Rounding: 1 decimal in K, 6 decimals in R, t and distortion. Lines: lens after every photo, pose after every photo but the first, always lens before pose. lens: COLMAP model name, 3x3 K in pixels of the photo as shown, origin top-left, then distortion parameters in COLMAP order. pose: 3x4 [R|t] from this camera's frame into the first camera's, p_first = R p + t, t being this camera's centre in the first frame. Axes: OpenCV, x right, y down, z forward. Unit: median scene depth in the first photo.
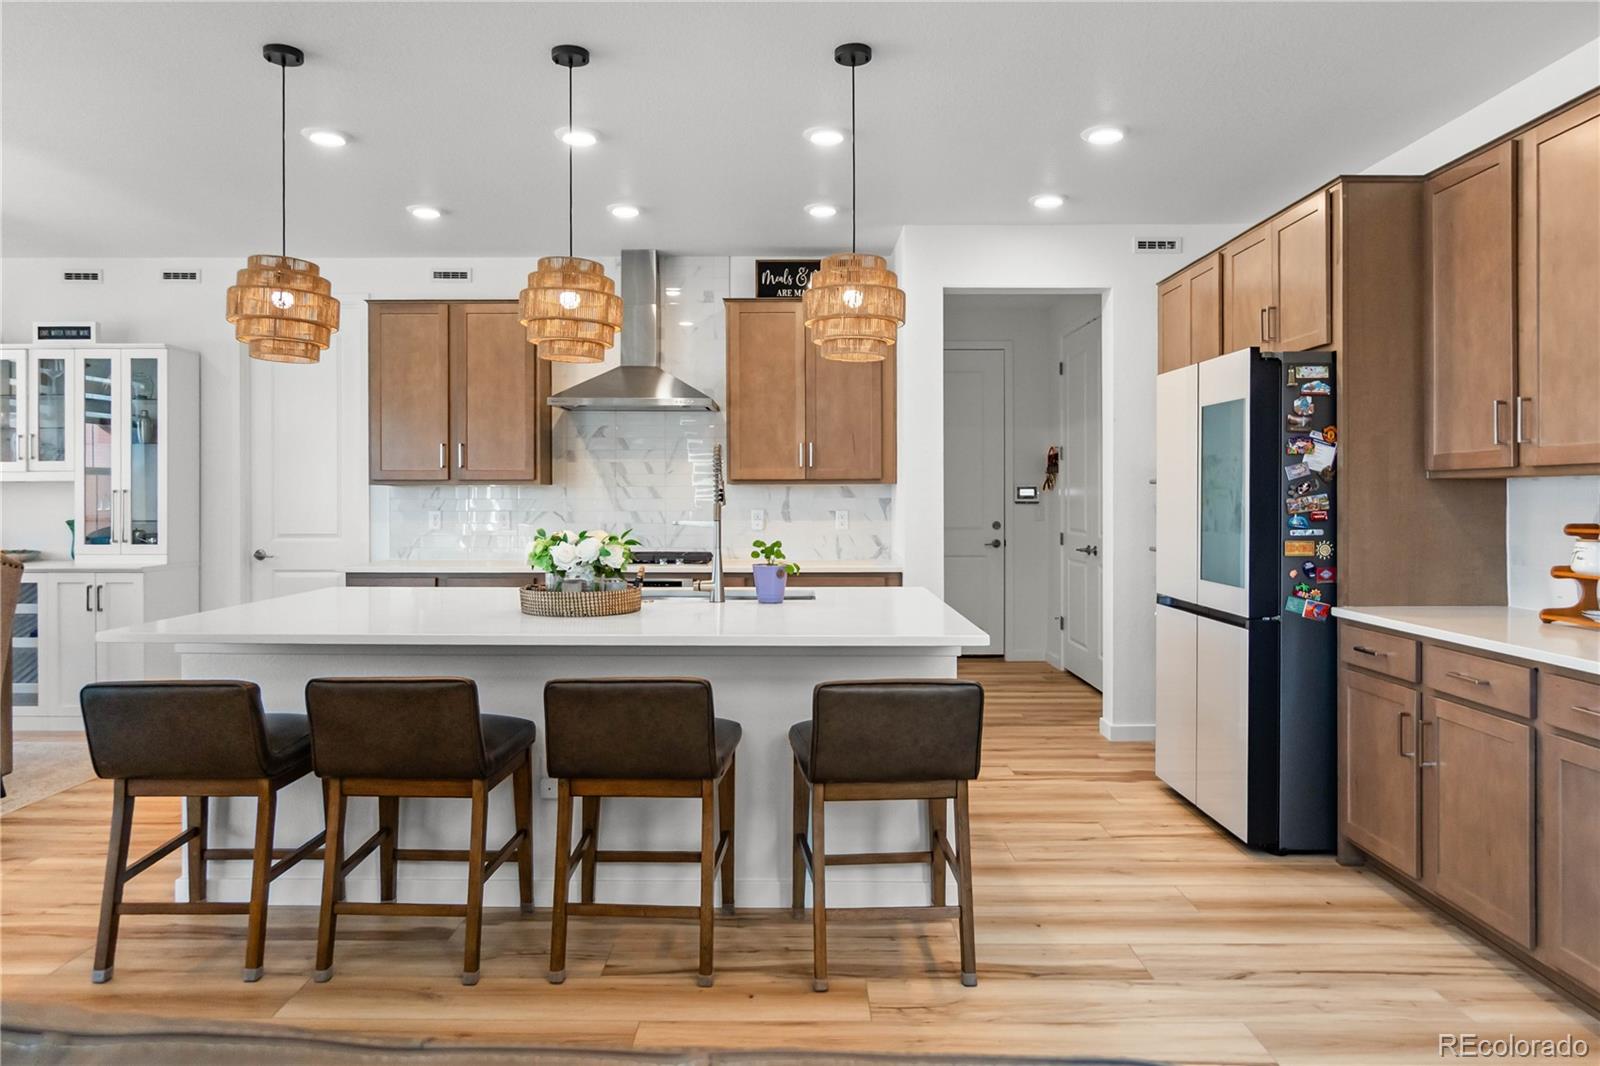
lens RADIAL K [[1035.4, 0, 792.0], [0, 1035.4, 502.6], [0, 0, 1]] dist [-0.000669, 0.001087]
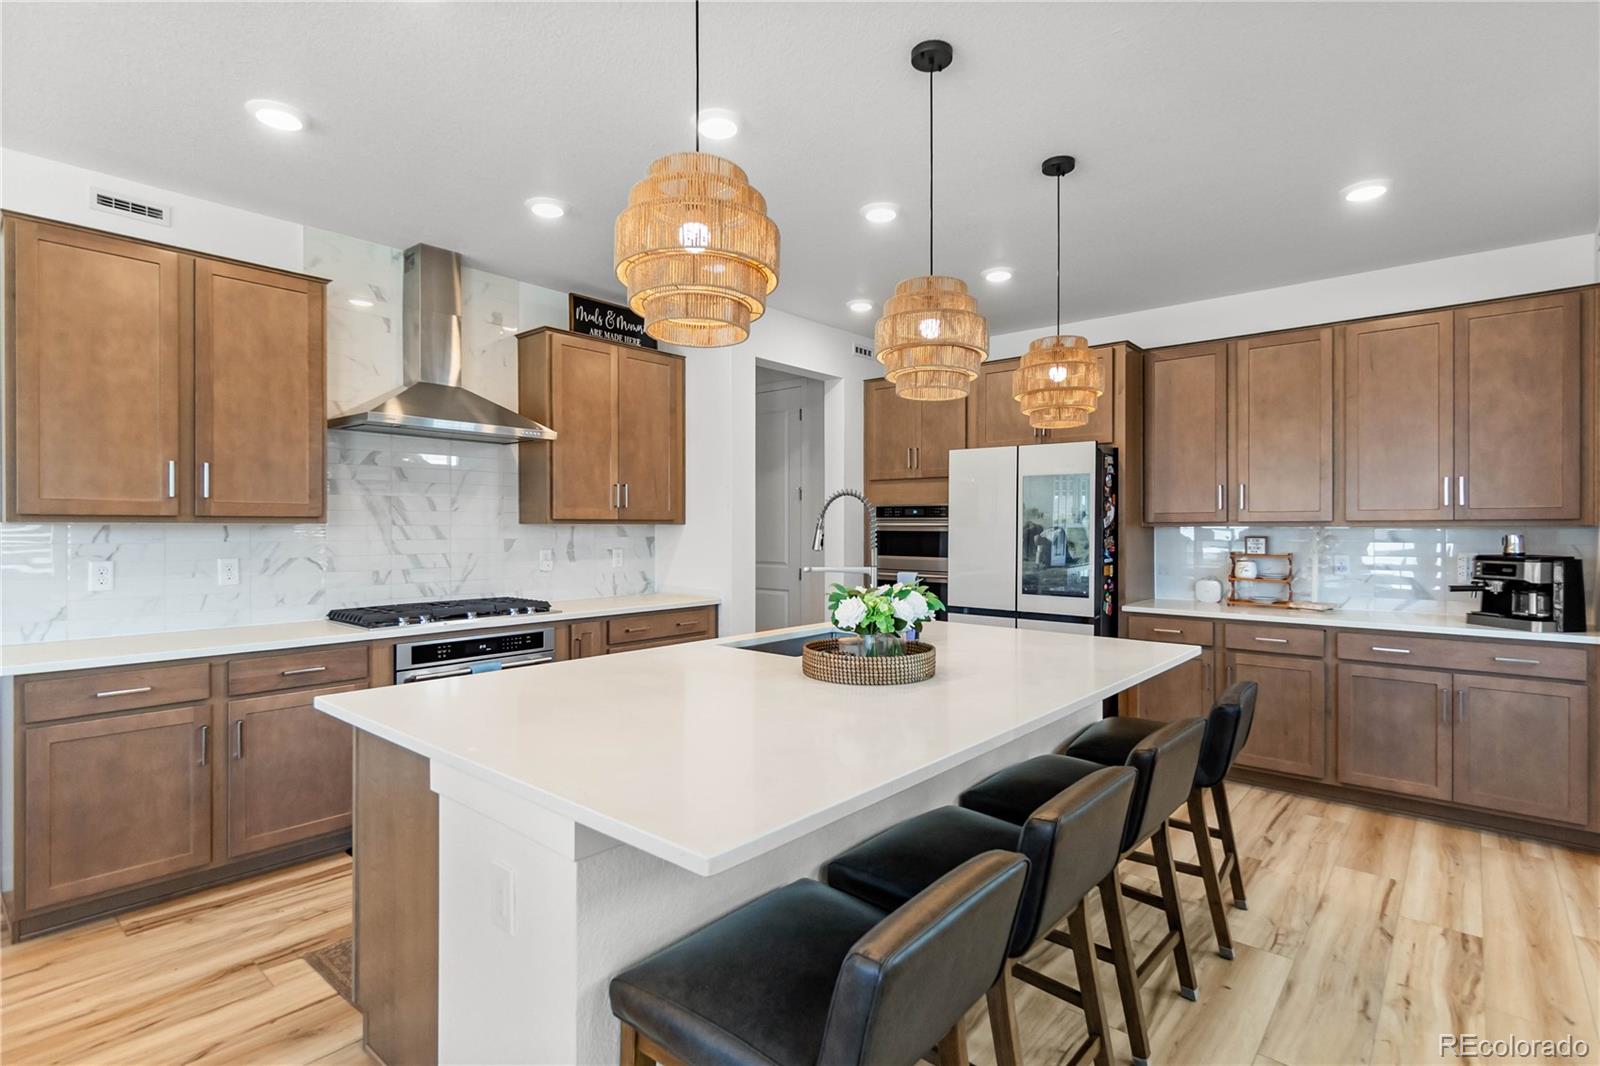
lens RADIAL K [[780.3, 0, 800.0], [0, 780.3, 533.0], [0, 0, 1]] dist [0.004087, -0.000677]
pose [[0.652499, -0.003403, 0.757782, -0.453352], [0.002610, 0.999994, 0.002243, -0.010603], [-0.757785, 0.000514, 0.652504, 0.363365]]
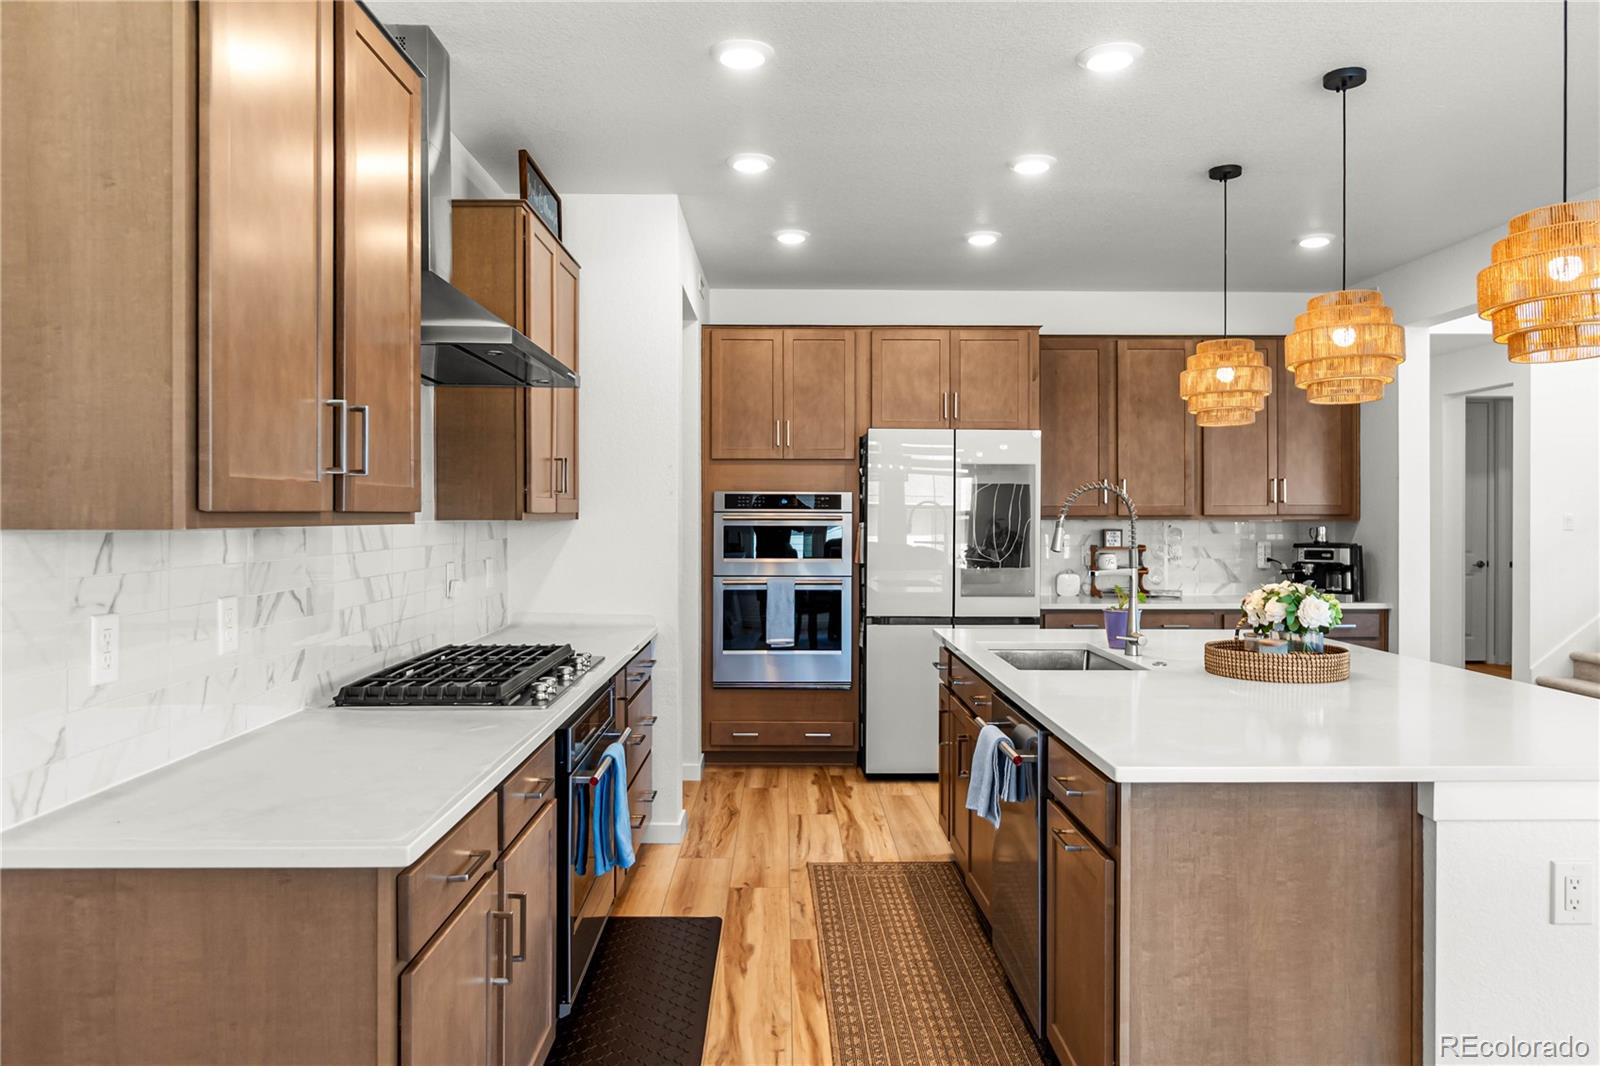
lens RADIAL K [[1100.5, 0, 800.0], [0, 1100.5, 533.0], [0, 0, 1]] dist [-0.003010, -0.000844]
pose [[-0.021621, -0.015601, 0.999645, -0.686911], [0.005073, 0.999864, 0.015714, -0.019768], [-0.999753, 0.005411, -0.021539, 0.864409]]
